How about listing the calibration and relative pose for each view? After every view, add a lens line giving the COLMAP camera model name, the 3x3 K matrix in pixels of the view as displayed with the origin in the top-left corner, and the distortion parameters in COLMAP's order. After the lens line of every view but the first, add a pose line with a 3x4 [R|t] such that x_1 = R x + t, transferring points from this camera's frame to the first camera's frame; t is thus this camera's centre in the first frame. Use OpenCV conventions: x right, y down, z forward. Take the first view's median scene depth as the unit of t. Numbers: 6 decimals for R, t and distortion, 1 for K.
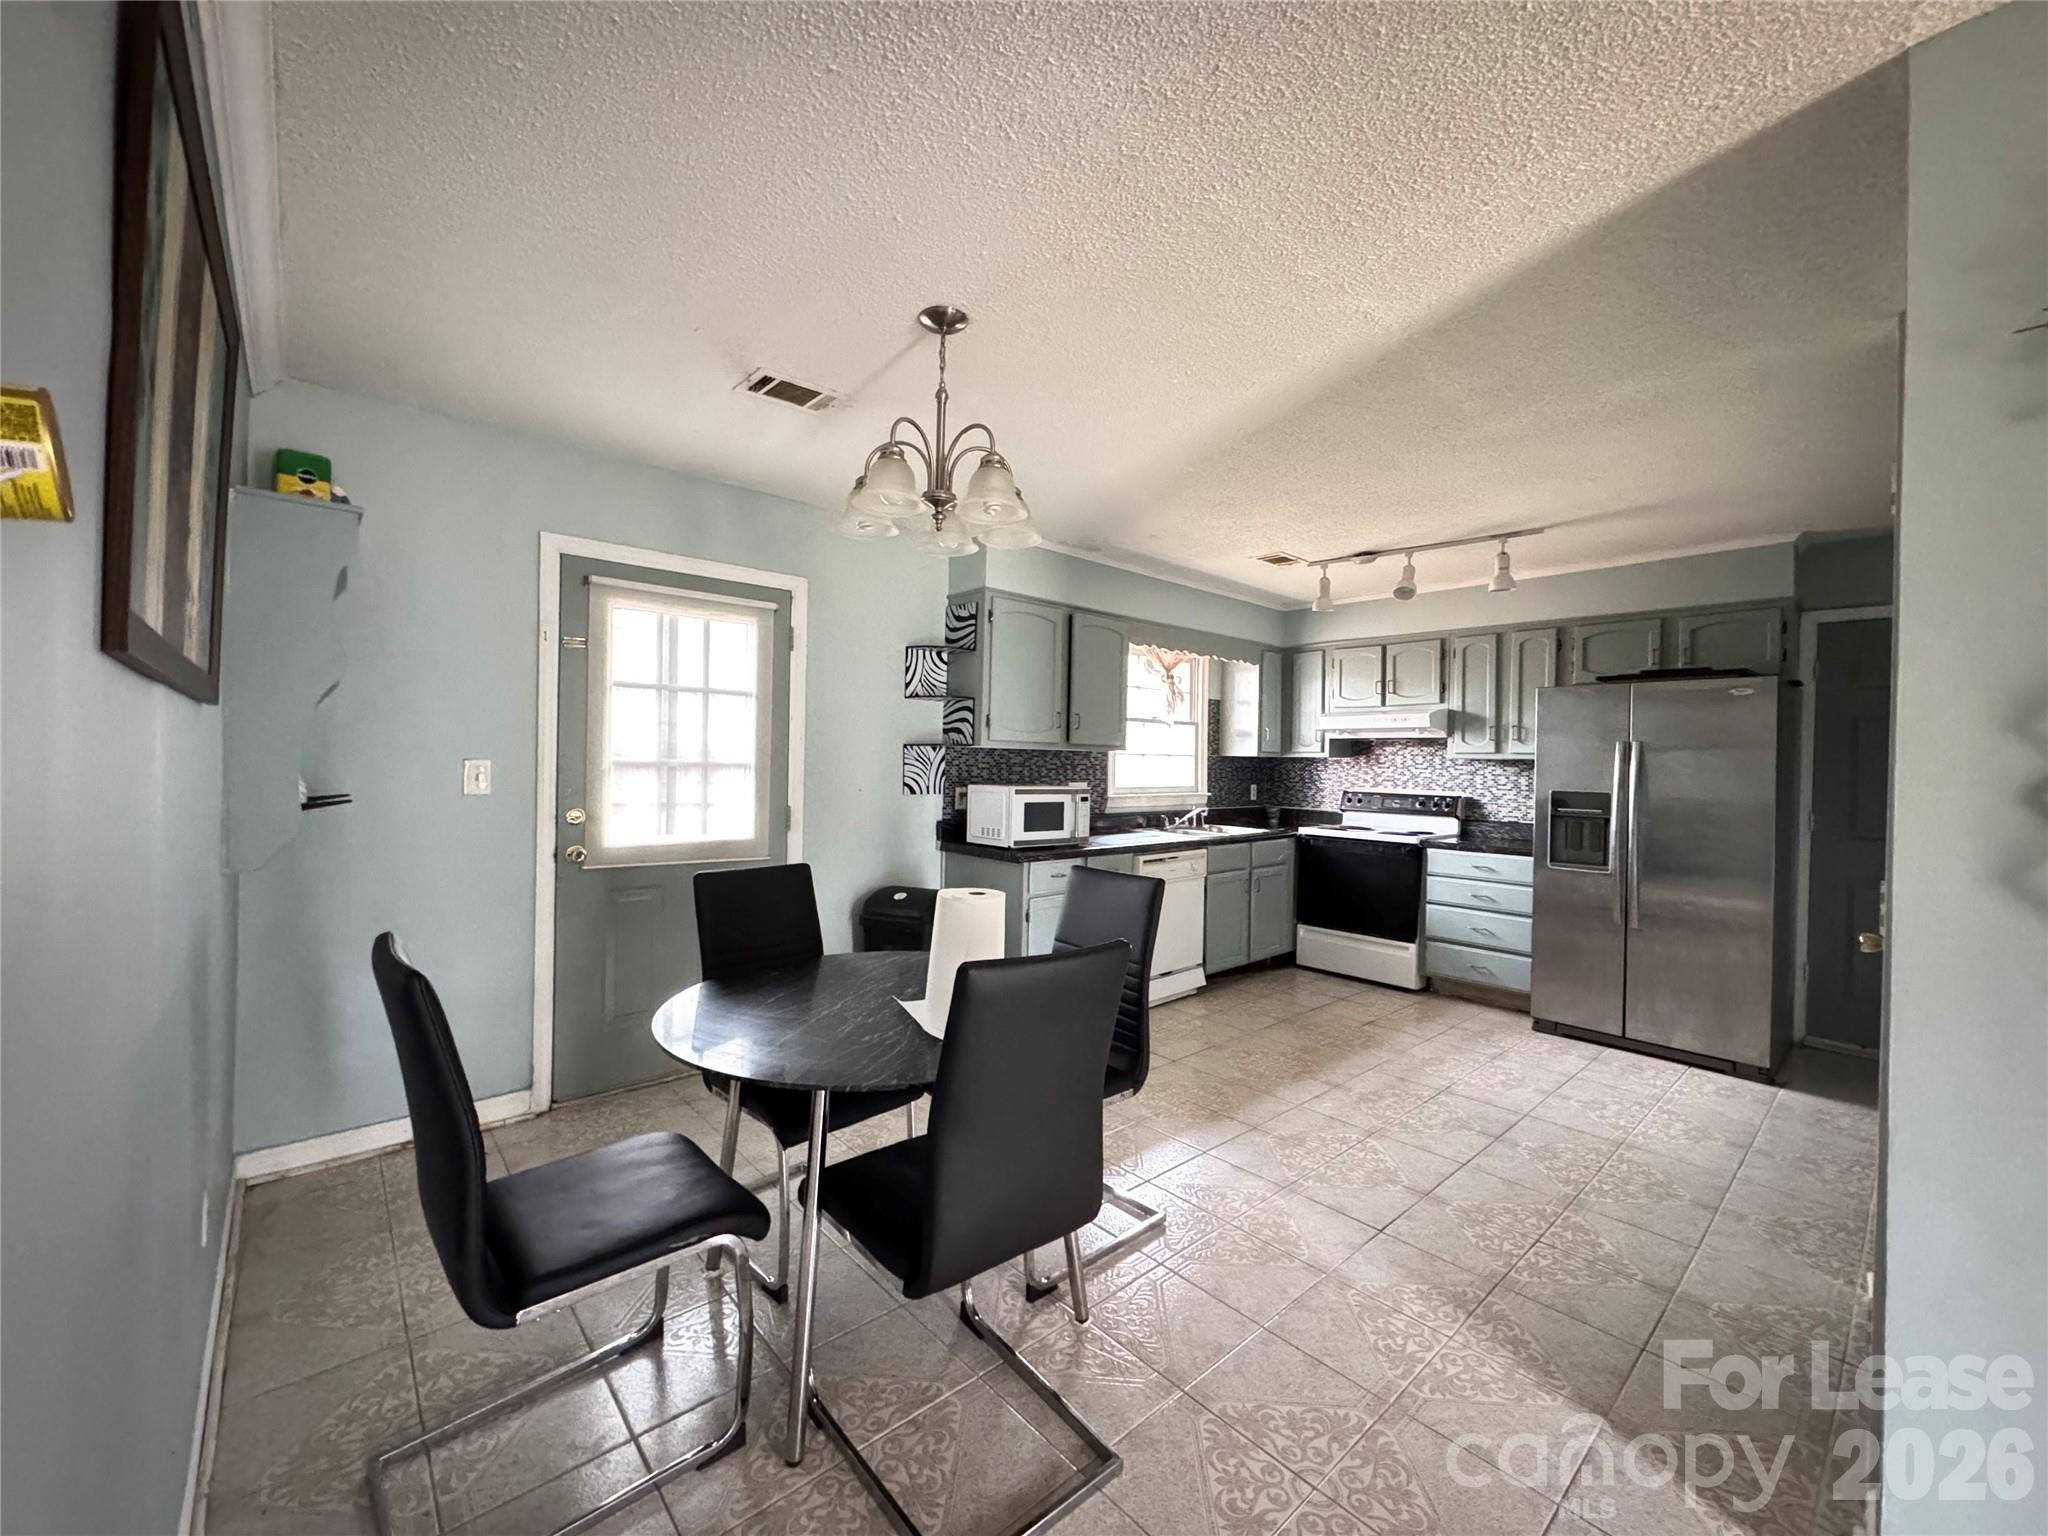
lens RADIAL K [[816.1, 0, 1022.5], [0, 816.1, 765.3], [0, 0, 1]] dist [-0.002626, 0.000195]
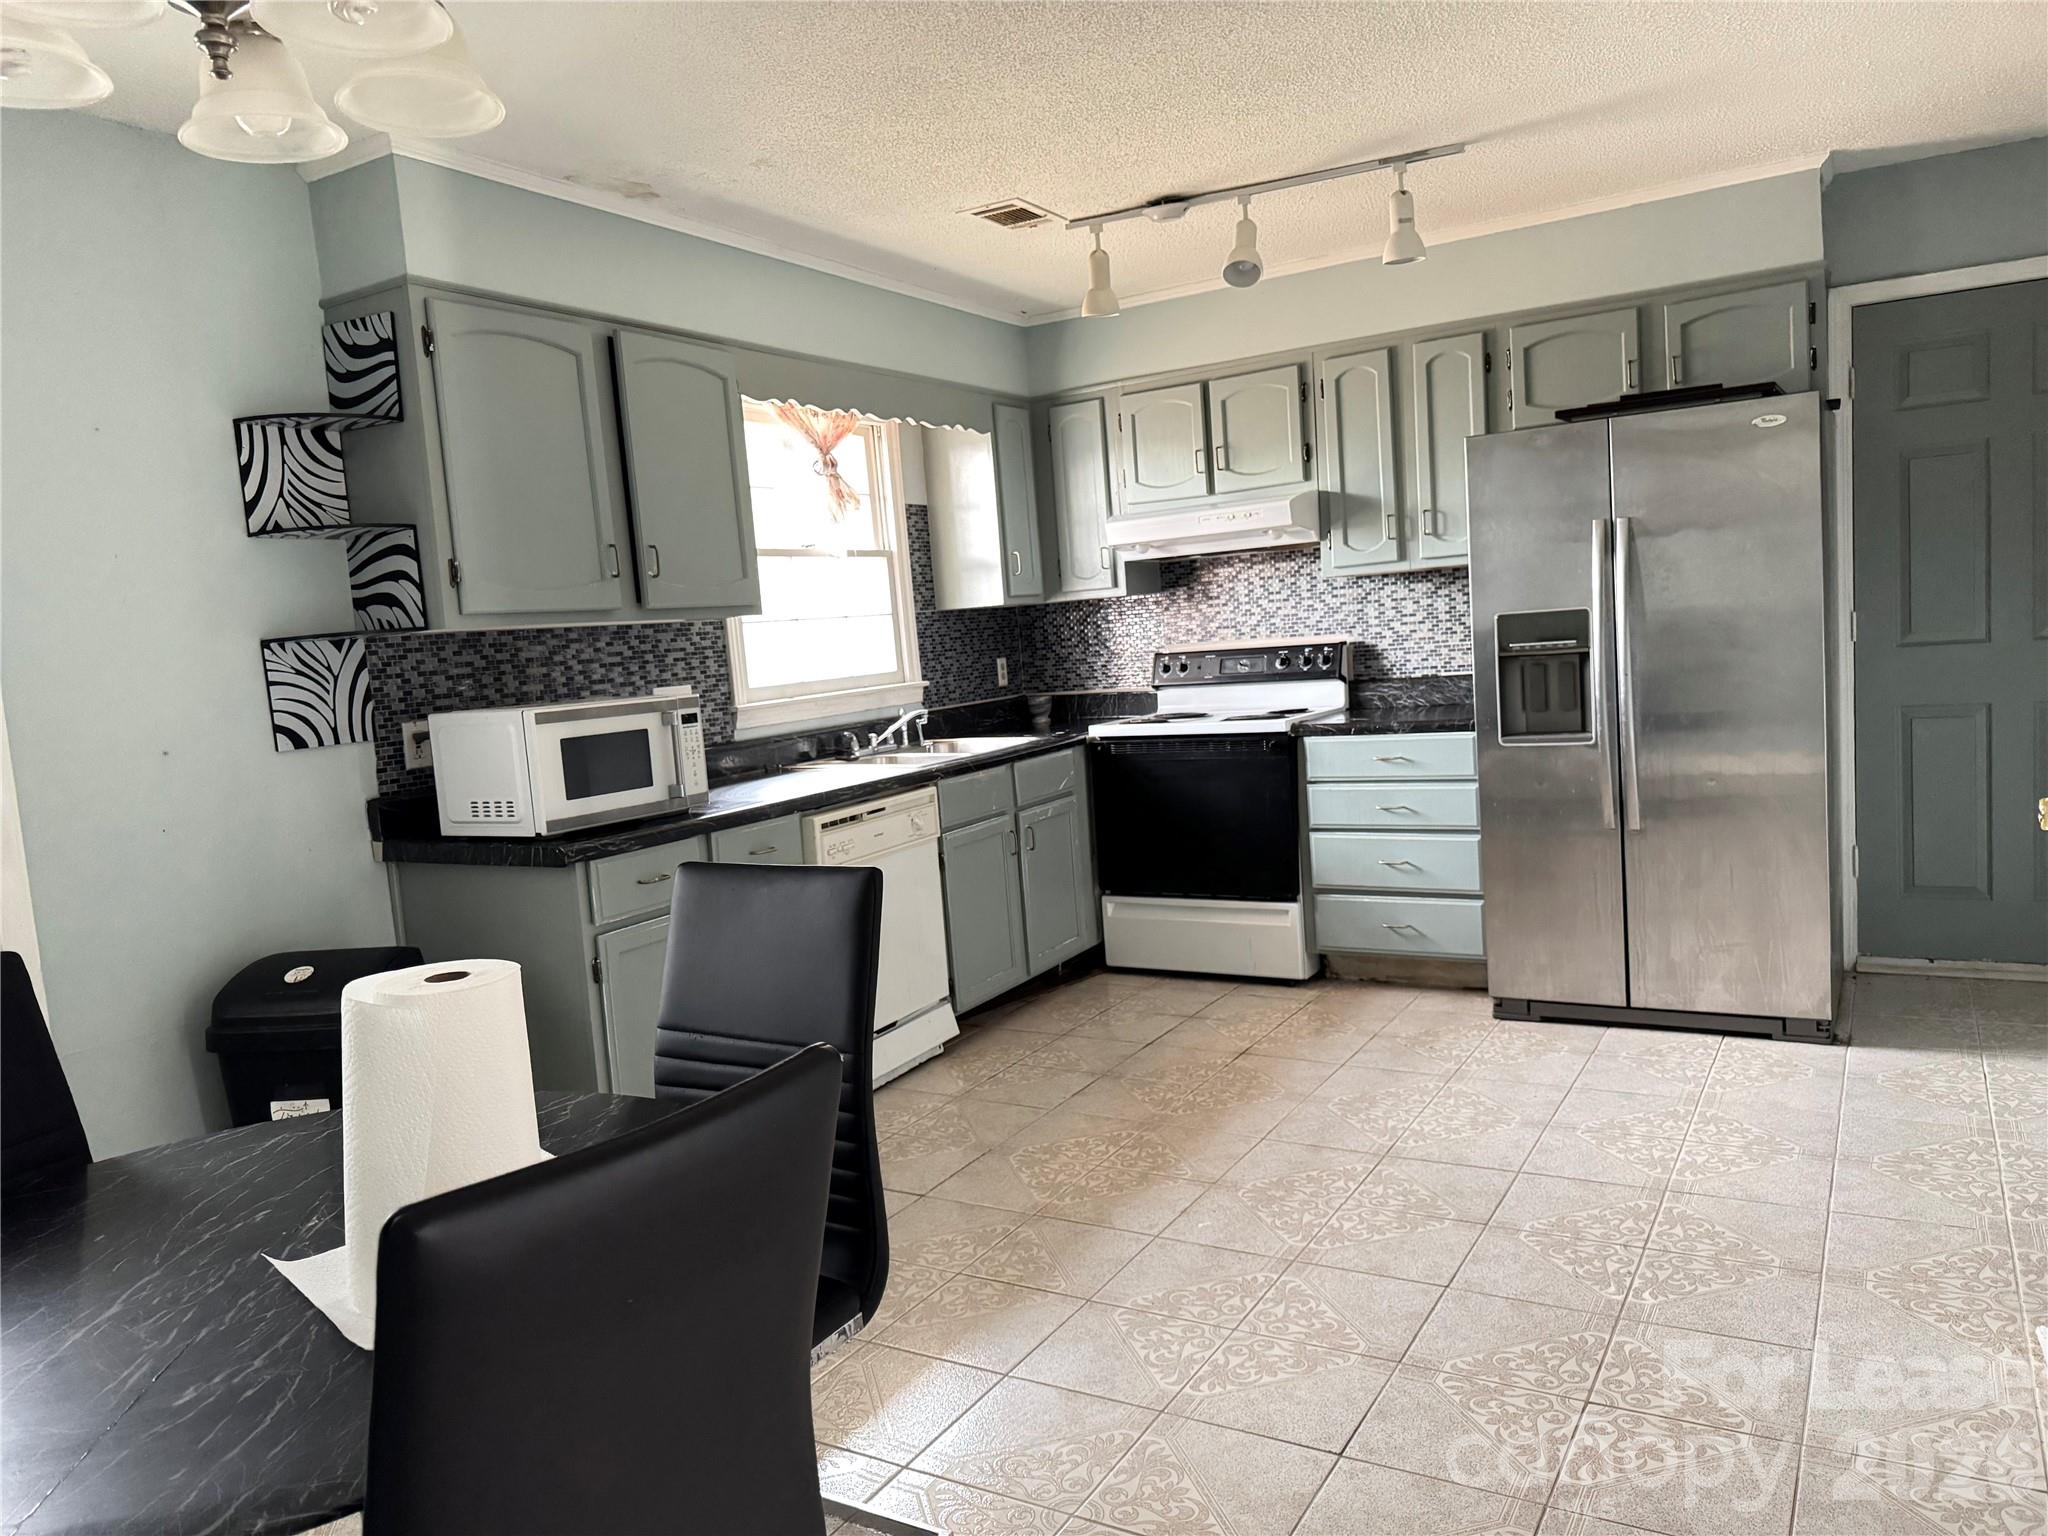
lens RADIAL K [[1436.9, 0, 1022.4], [0, 1436.9, 782.3], [0, 0, 1]] dist [0.068791, -0.081464]
pose [[0.949174, -0.123461, 0.289527, 0.010104], [0.095513, 0.989464, 0.108802, 0.004198], [-0.299910, -0.075619, 0.950966, 0.106693]]
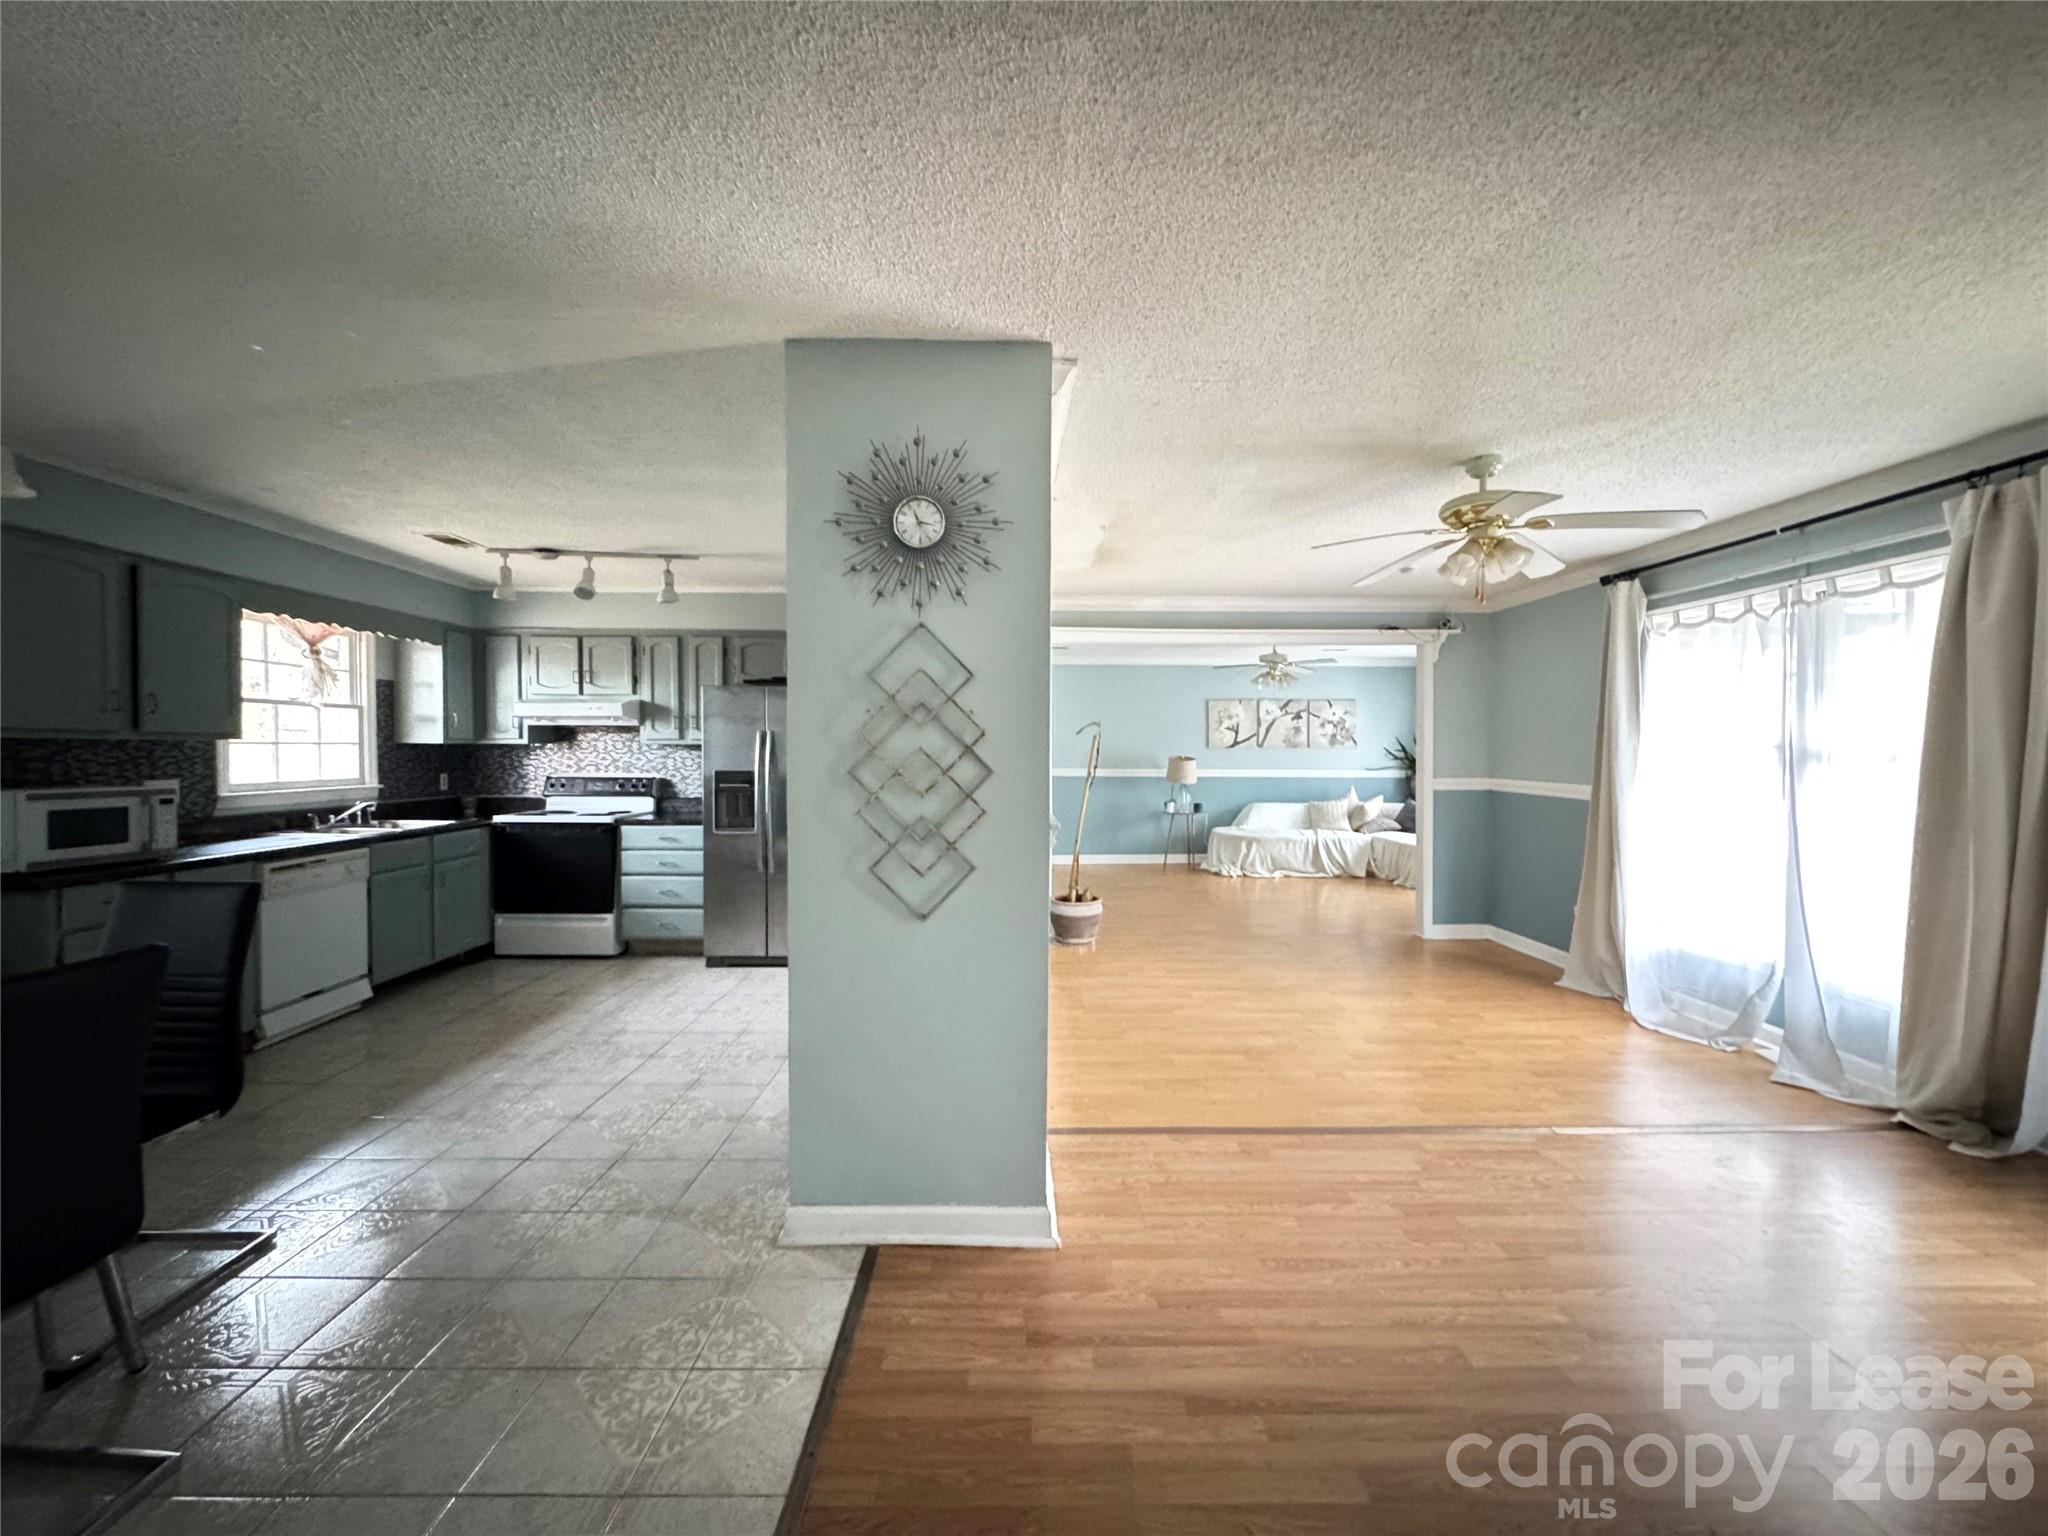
lens RADIAL K [[816.1, 0, 1023.4], [0, 816.1, 762.1], [0, 0, 1]] dist [-0.002626, 0.000195]
pose [[0.656243, -0.027723, 0.754040, 0.026974], [0.012857, 0.999591, 0.025561, -0.006958], [-0.754440, -0.007080, 0.656331, -0.162712]]
